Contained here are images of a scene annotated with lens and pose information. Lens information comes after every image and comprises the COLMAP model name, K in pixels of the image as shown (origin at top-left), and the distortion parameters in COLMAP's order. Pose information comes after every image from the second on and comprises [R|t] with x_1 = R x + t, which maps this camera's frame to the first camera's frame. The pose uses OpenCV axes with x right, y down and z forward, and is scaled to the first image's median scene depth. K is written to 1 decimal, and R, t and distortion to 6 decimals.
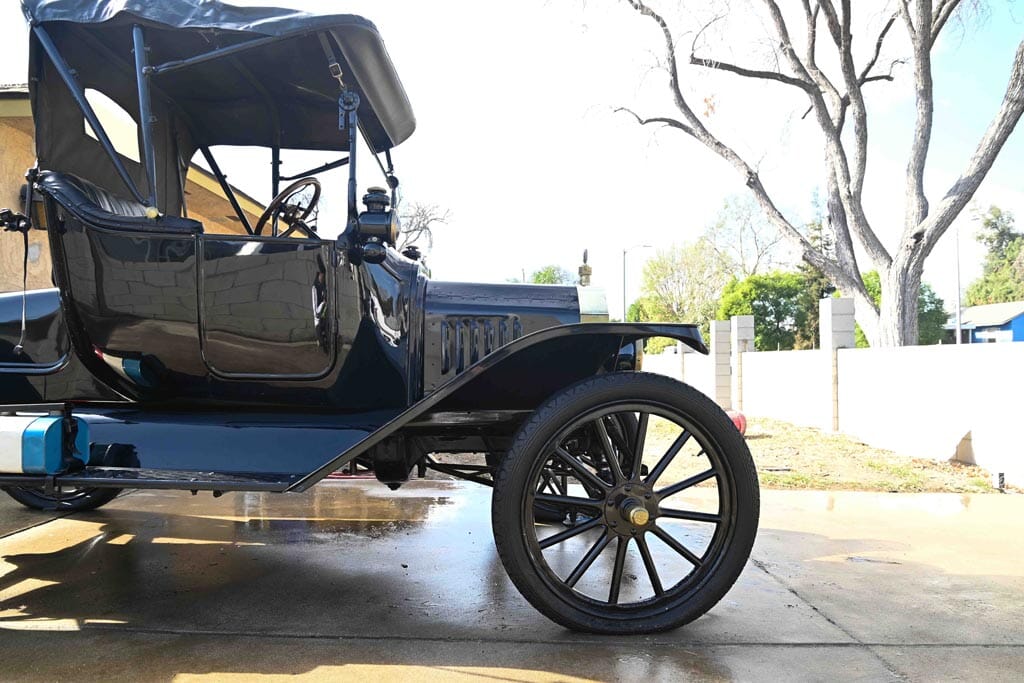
lens RADIAL K [[705.3, 0, 508.9], [0, 705.3, 327.5], [0, 0, 1]] dist [-0.066532, 0.003388]
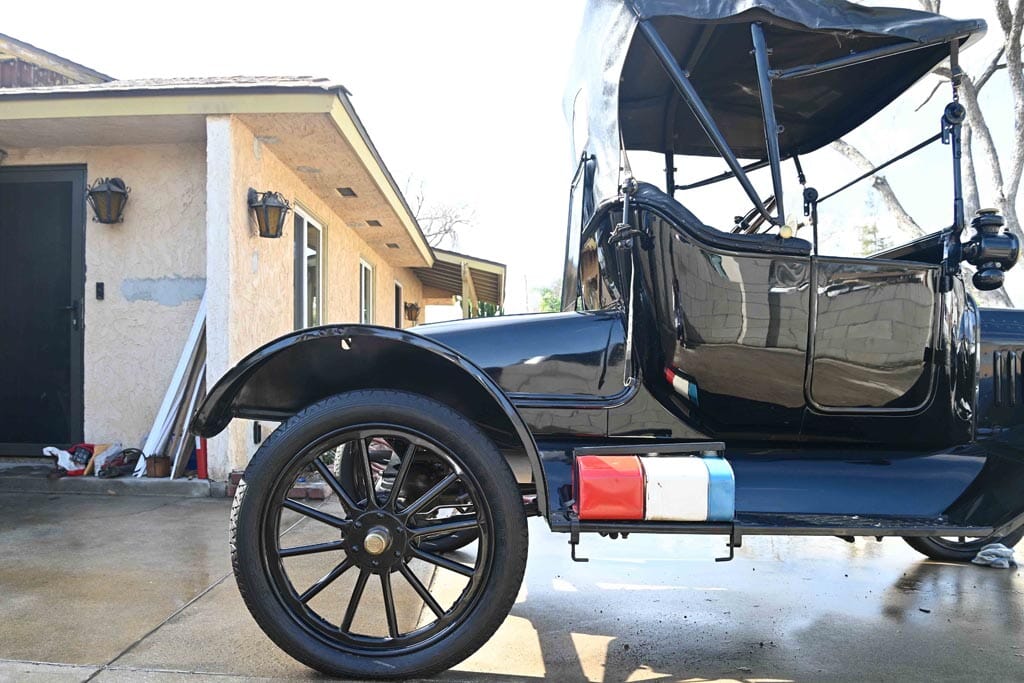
lens RADIAL K [[777.9, 0, 502.4], [0, 777.9, 356.3], [0, 0, 1]] dist [-0.079682, 0.016315]
pose [[0.998766, 0.007574, -0.049089, -0.779005], [-0.006585, 0.999773, 0.020265, -0.019894], [0.049231, -0.019917, 0.998589, -0.028124]]
